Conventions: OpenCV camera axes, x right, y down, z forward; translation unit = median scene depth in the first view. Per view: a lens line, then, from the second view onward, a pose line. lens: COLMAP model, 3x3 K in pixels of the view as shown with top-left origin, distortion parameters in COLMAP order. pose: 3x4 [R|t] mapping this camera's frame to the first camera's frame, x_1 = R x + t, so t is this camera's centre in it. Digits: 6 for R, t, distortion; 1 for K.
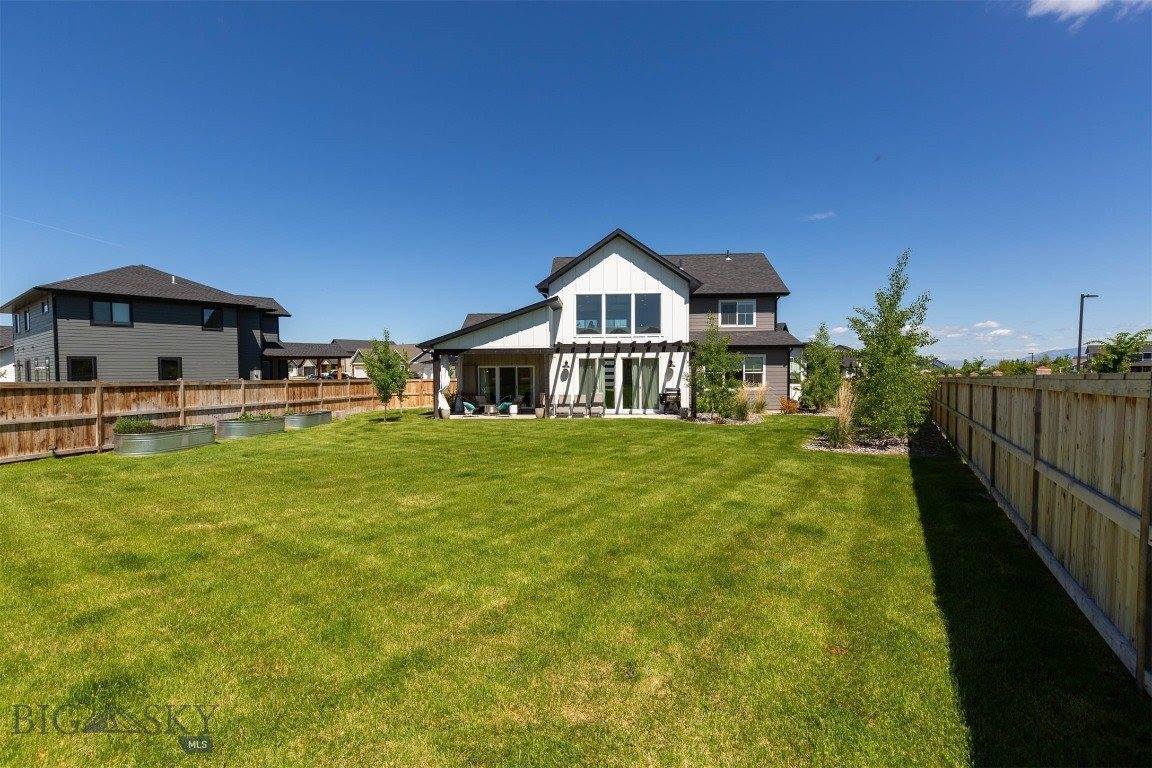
lens RADIAL K [[517.5, 0, 576.0], [0, 517.5, 384.0], [0, 0, 1]] dist [0.003109, 0.000278]
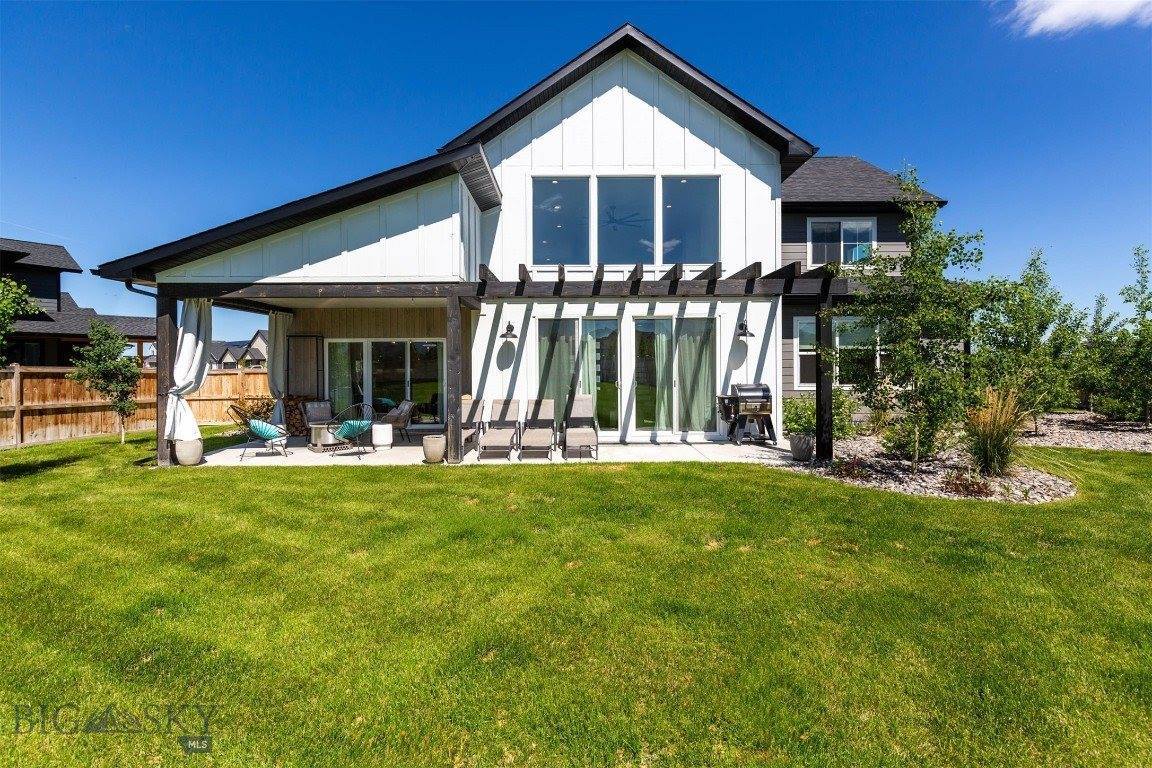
lens RADIAL K [[532.1, 0, 585.5], [0, 532.1, 355.9], [0, 0, 1]] dist [-0.002193, -0.000236]
pose [[0.997053, 0.002660, 0.076670, 0.011197], [0.001240, 0.998710, -0.050766, 0.006585], [-0.076706, 0.050712, 0.995763, 0.543995]]
